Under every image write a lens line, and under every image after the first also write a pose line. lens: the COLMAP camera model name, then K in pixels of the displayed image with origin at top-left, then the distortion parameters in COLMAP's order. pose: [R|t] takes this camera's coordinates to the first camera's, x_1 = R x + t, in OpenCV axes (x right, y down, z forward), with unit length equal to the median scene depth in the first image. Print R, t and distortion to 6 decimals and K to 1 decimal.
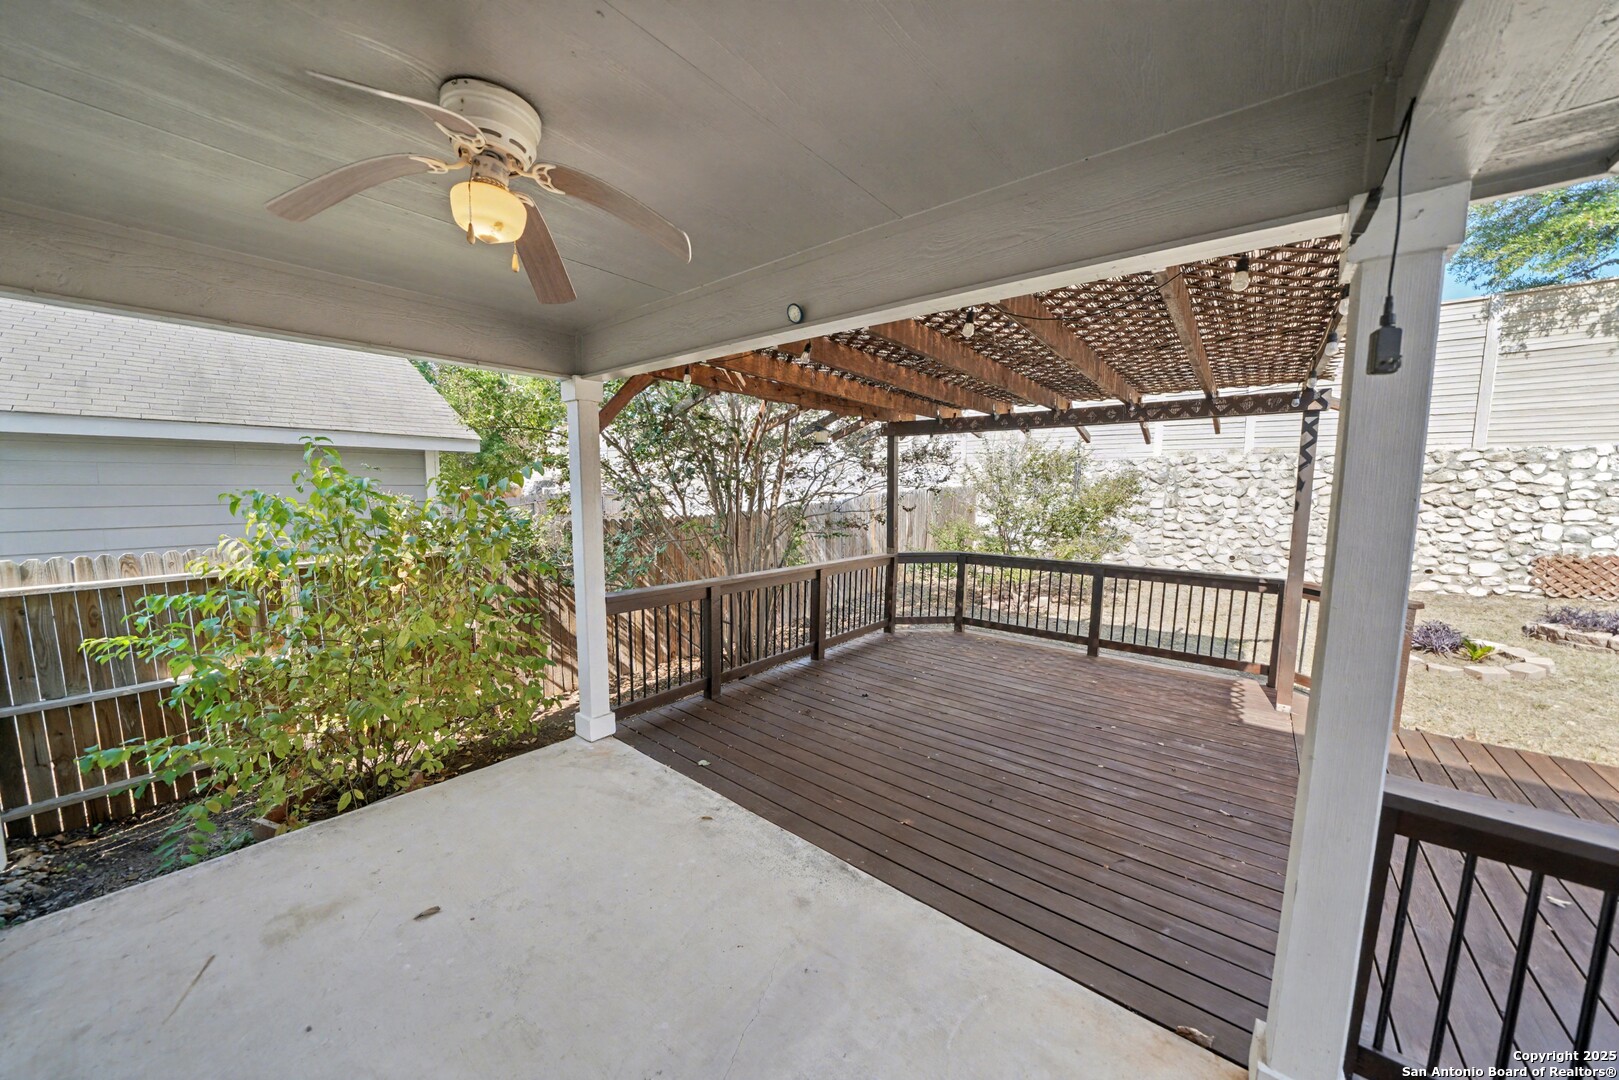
lens RADIAL K [[556.8, 0, 803.3], [0, 556.8, 551.1], [0, 0, 1]] dist [-0.022284, 0.000033]
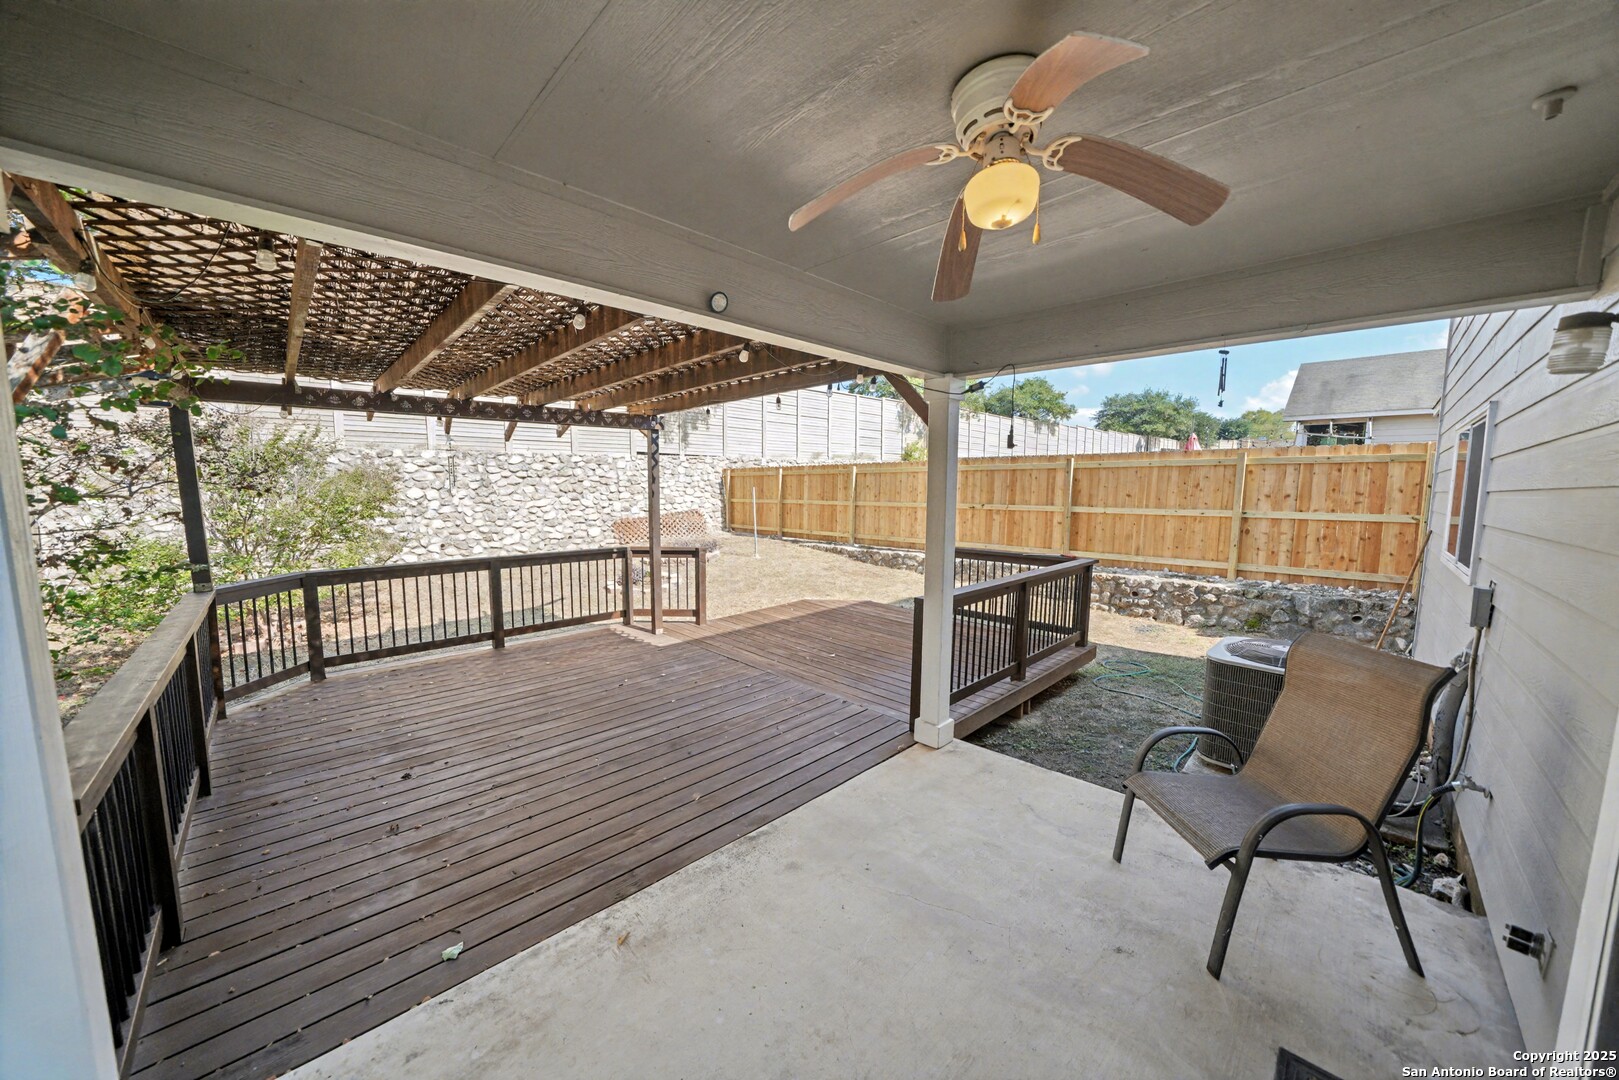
lens RADIAL K [[556.8, 0, 802.1], [0, 556.8, 540.9], [0, 0, 1]] dist [-0.022284, 0.000033]
pose [[0.118745, -0.107792, 0.987056, -0.393678], [0.113176, 0.989081, 0.094398, -0.037873], [-0.986454, 0.100502, 0.129648, 0.306023]]
